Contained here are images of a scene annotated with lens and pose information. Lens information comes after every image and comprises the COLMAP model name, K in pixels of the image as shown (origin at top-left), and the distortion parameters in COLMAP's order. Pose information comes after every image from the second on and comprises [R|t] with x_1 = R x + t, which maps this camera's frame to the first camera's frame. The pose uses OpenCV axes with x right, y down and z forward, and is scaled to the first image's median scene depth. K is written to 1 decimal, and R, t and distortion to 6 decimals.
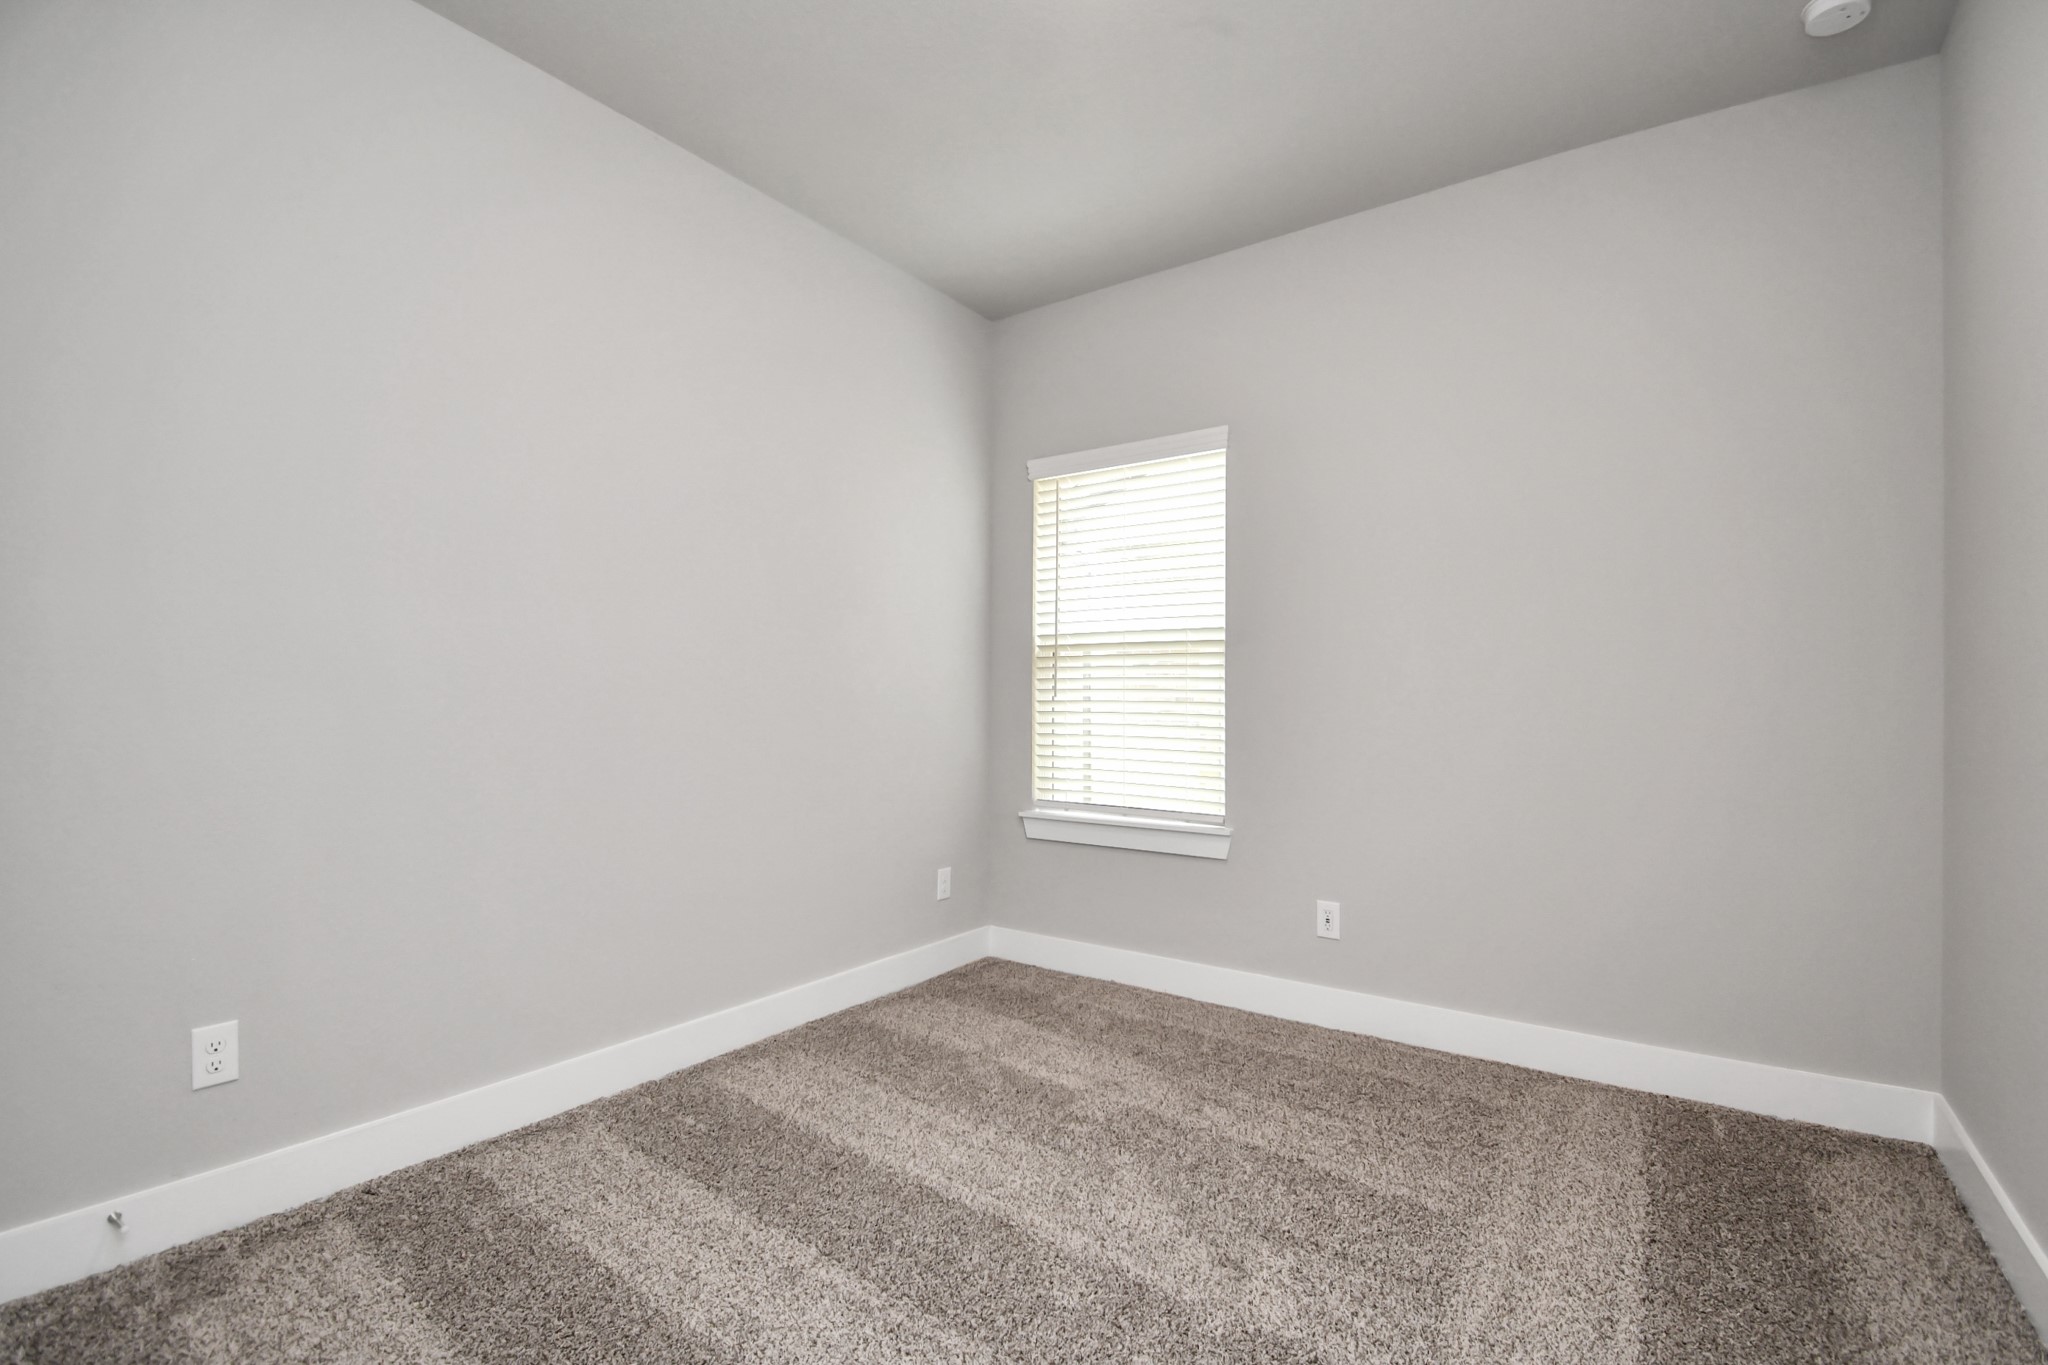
lens RADIAL K [[921.6, 0, 1031.5], [0, 921.6, 691.2], [0, 0, 1]] dist [0.000430, 0.000072]
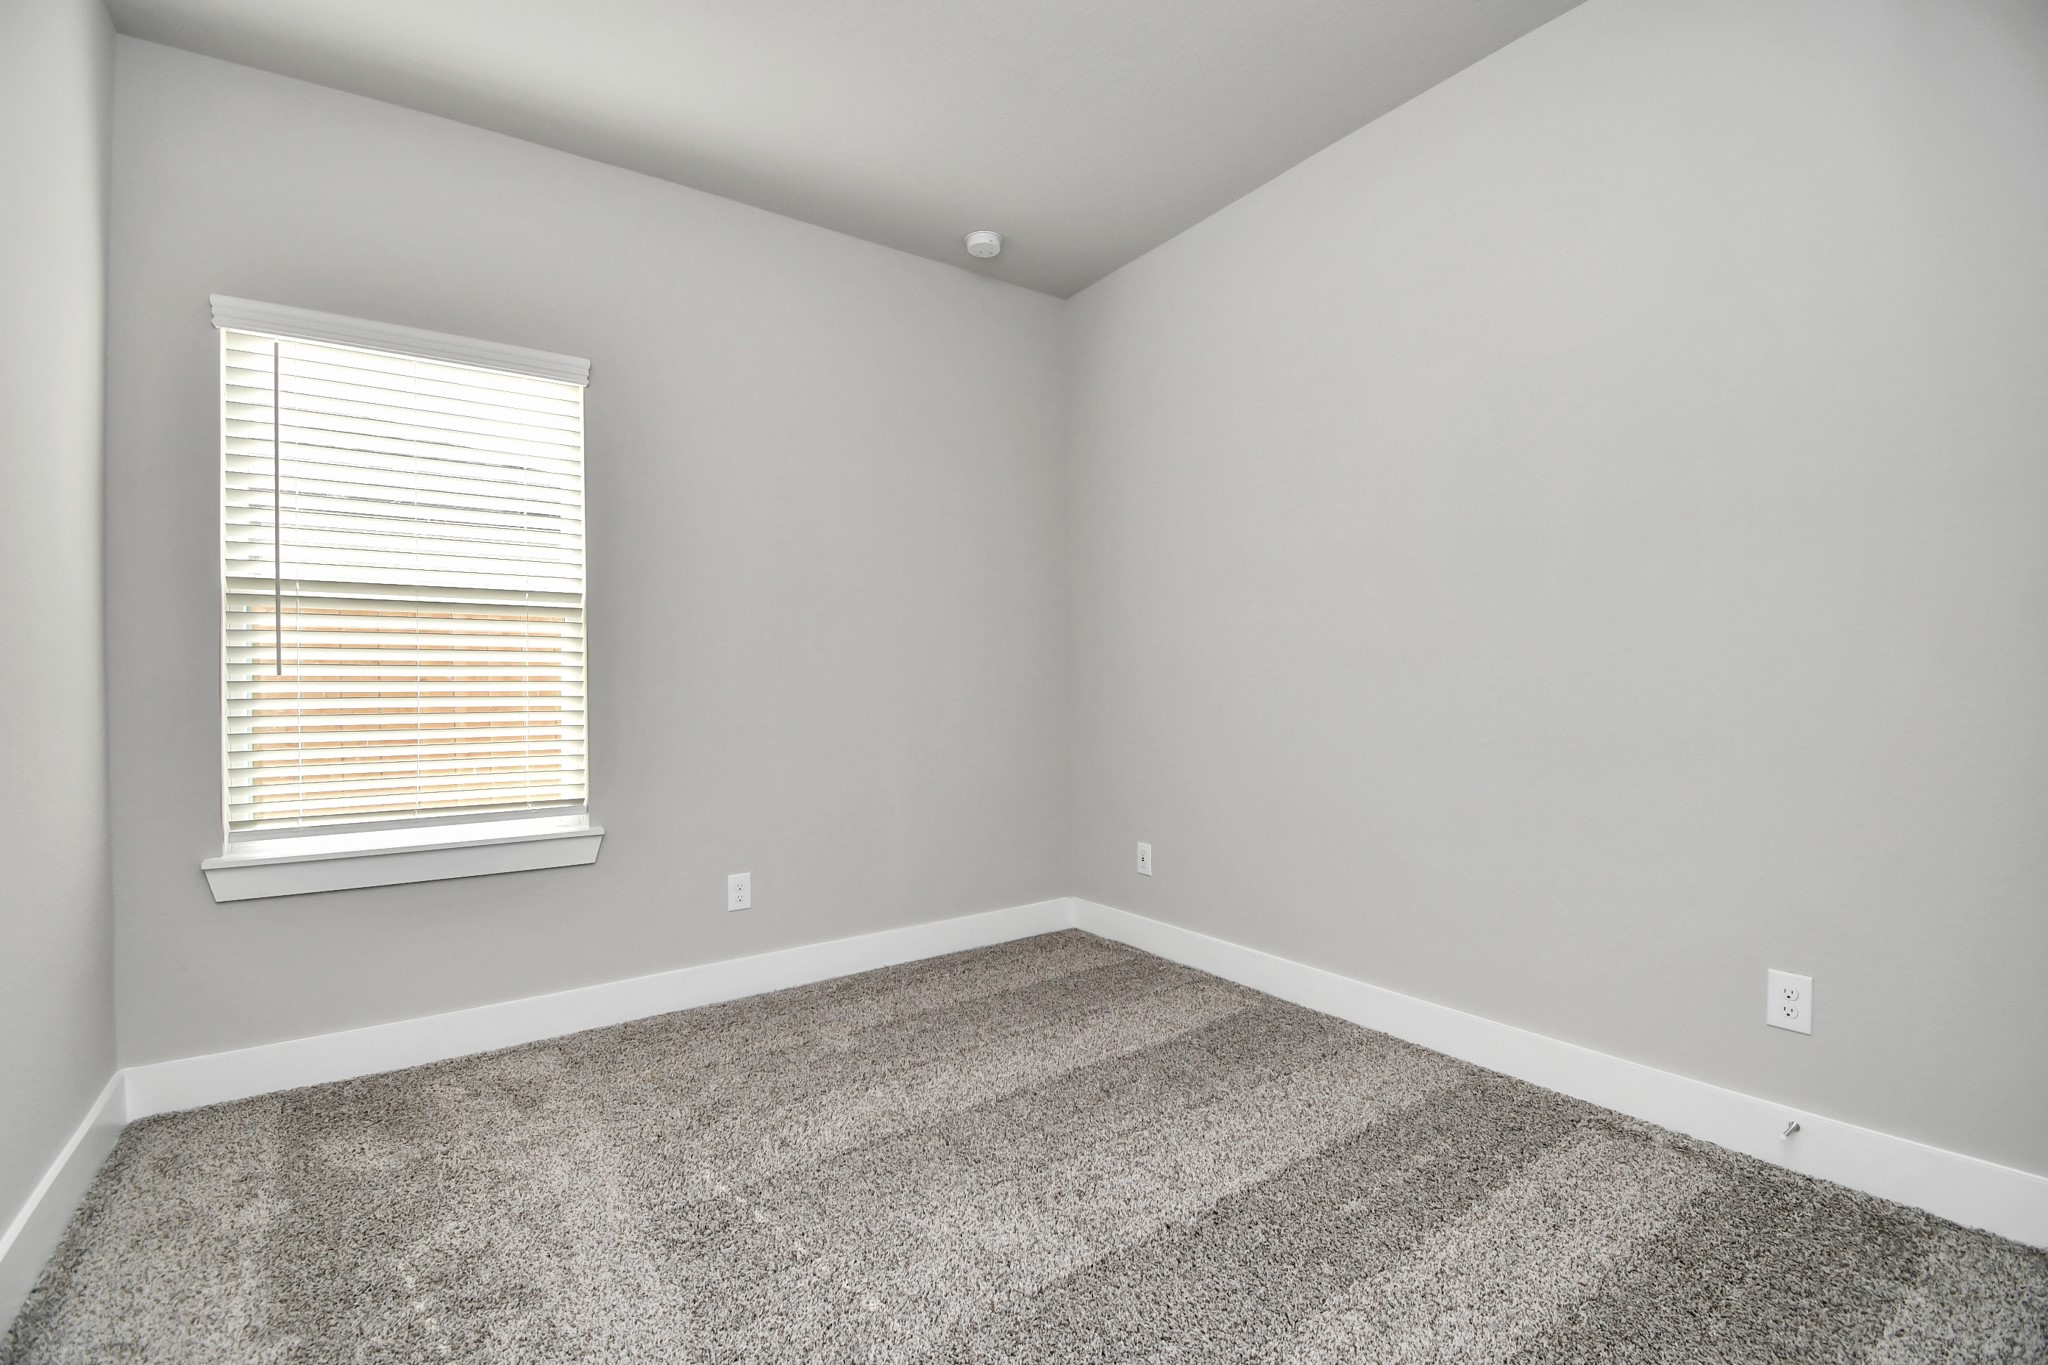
lens RADIAL K [[921.6, 0, 1029.6], [0, 921.6, 686.3], [0, 0, 1]] dist [0.000430, 0.000072]
pose [[0.331737, -0.013774, 0.943271, -0.433936], [-0.002270, 0.999879, 0.015399, 0.003149], [-0.943369, -0.007250, 0.331666, 0.295240]]
